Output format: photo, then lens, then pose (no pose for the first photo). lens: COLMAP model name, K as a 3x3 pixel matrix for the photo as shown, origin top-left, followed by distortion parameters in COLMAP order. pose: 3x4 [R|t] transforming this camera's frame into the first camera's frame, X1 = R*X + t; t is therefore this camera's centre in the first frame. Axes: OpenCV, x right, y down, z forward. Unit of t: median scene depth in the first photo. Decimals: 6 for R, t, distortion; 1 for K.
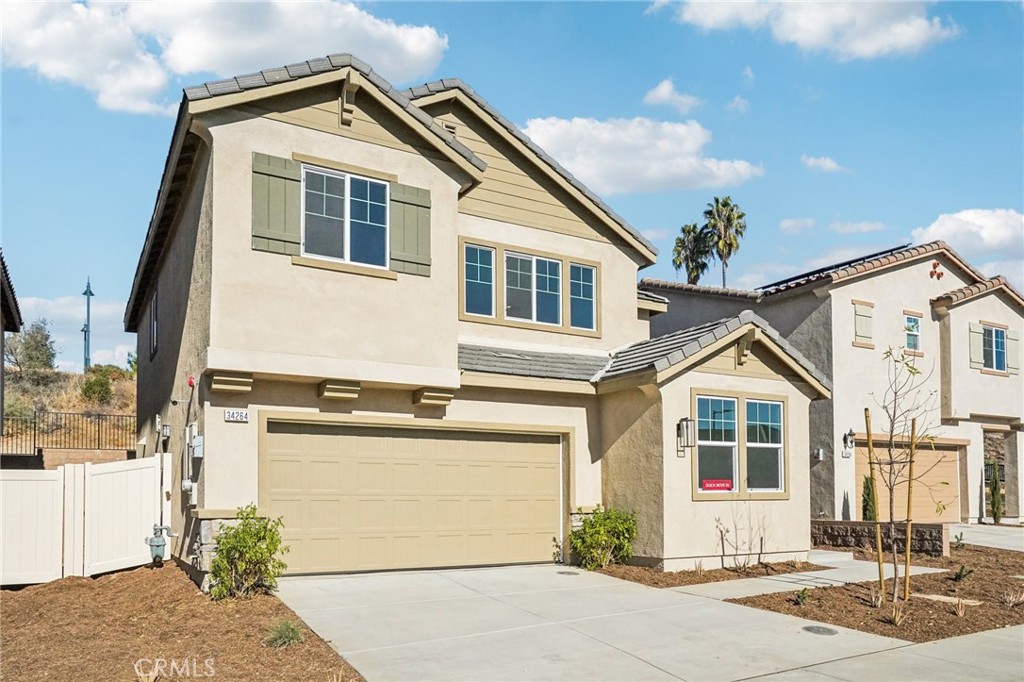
lens RADIAL K [[725.8, 0, 512.0], [0, 725.8, 341.0], [0, 0, 1]] dist [-0.005741, -0.000145]
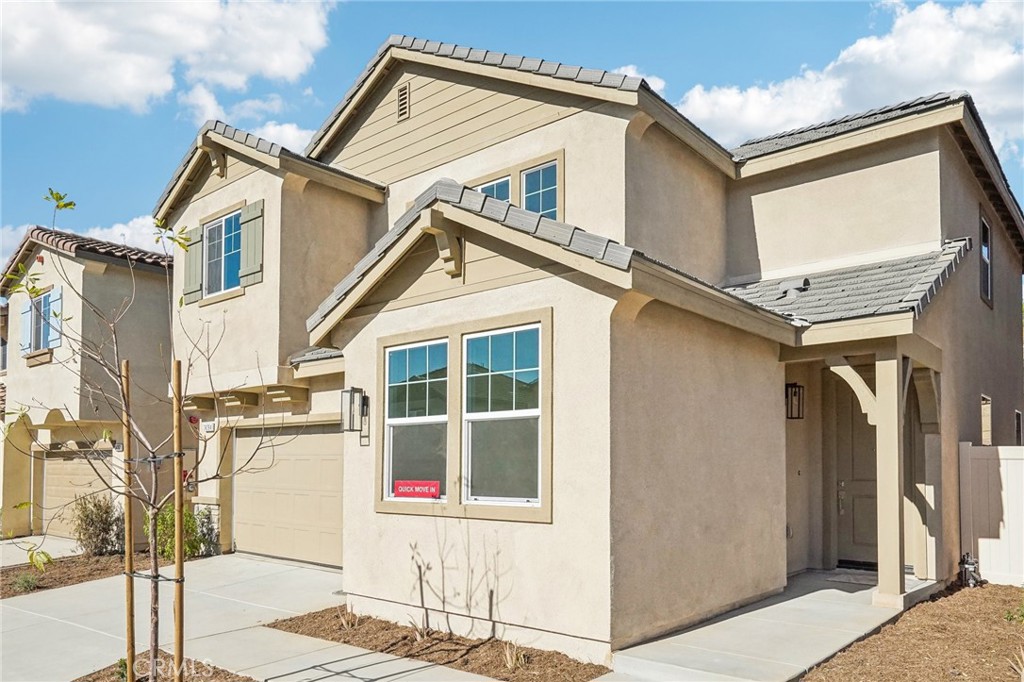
lens RADIAL K [[725.8, 0, 512.0], [0, 725.8, 341.0], [0, 0, 1]] dist [-0.005741, -0.000145]
pose [[0.332436, -0.156727, -0.930012, 0.864681], [0.194704, 0.976258, -0.094923, 0.146953], [0.922809, -0.149521, 0.355058, 0.852779]]
